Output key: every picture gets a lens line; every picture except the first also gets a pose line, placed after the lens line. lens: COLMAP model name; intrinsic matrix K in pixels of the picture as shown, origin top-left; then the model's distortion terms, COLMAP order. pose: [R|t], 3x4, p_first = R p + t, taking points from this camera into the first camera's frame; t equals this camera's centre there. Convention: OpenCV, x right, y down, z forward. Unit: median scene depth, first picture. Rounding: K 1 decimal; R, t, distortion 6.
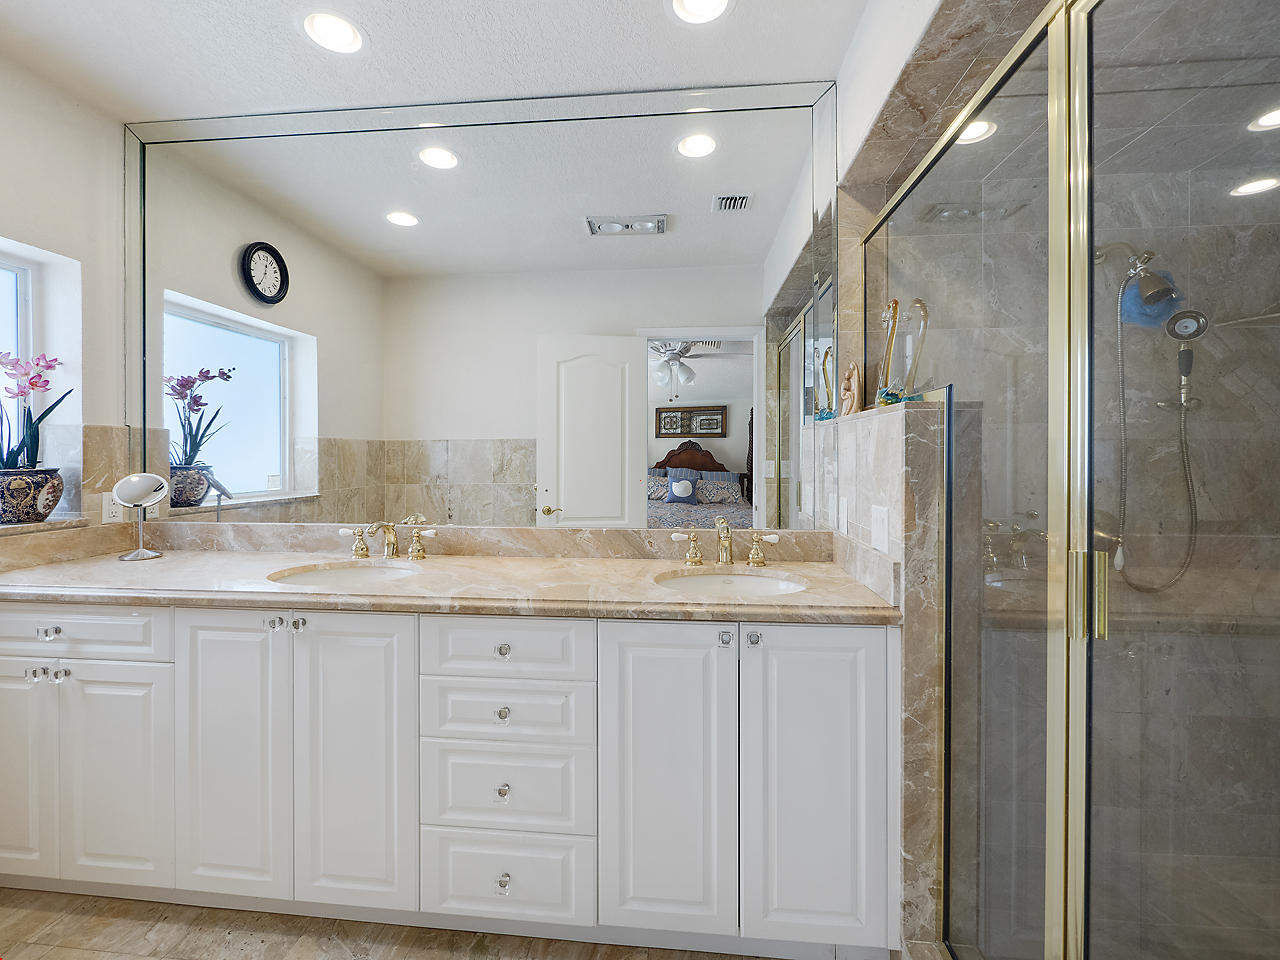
lens RADIAL K [[539.0, 0, 644.4], [0, 539.0, 458.5], [0, 0, 1]] dist [-0.010362, 0.003651]
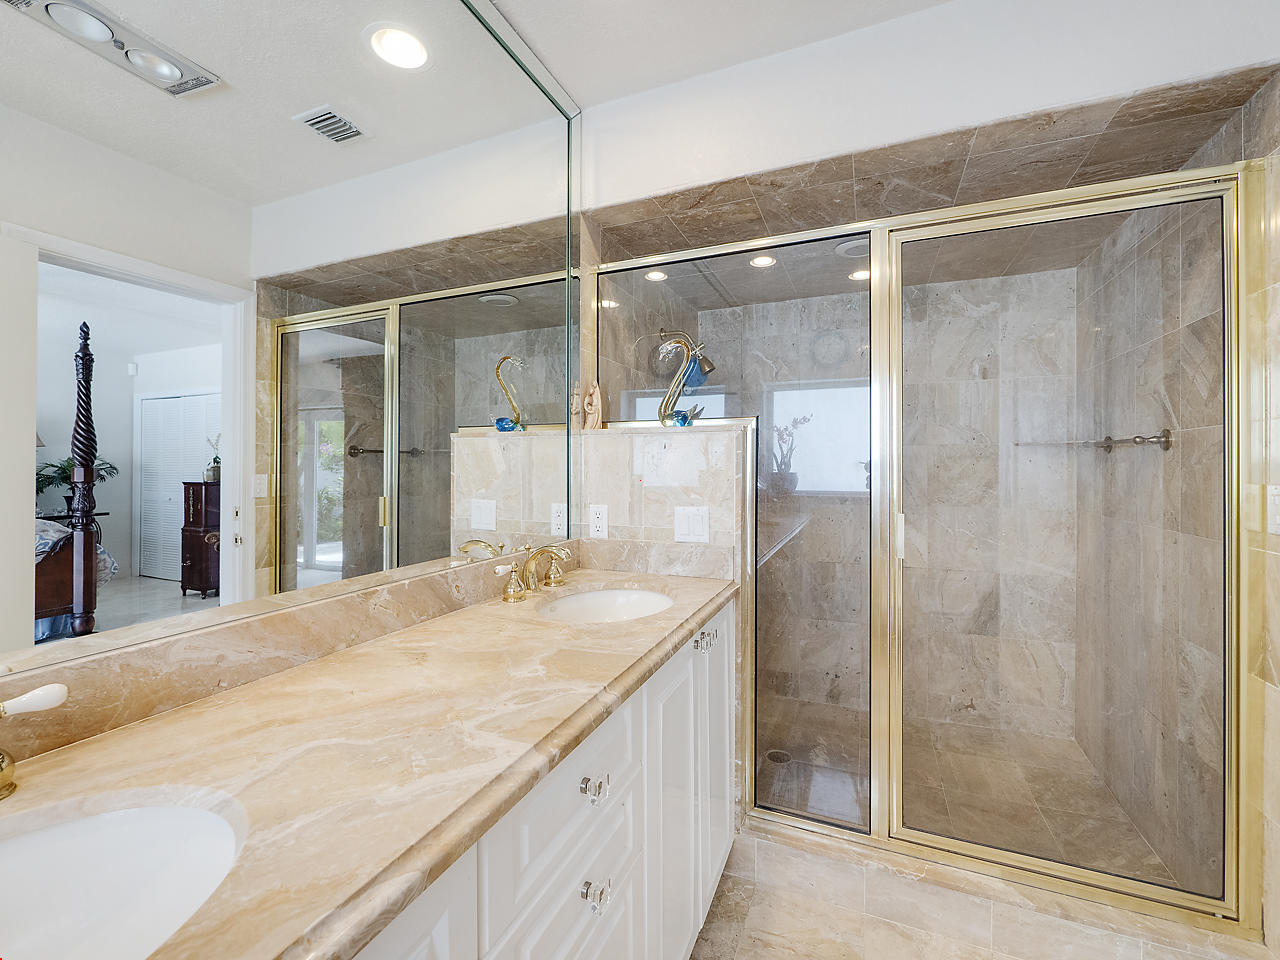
lens RADIAL K [[539.0, 0, 644.4], [0, 539.0, 458.5], [0, 0, 1]] dist [-0.010362, 0.003651]
pose [[0.307780, 0.018277, 0.951282, -0.580237], [0.013556, 0.999630, -0.023591, 0.006907], [-0.951361, 0.020156, 0.307419, 0.535222]]
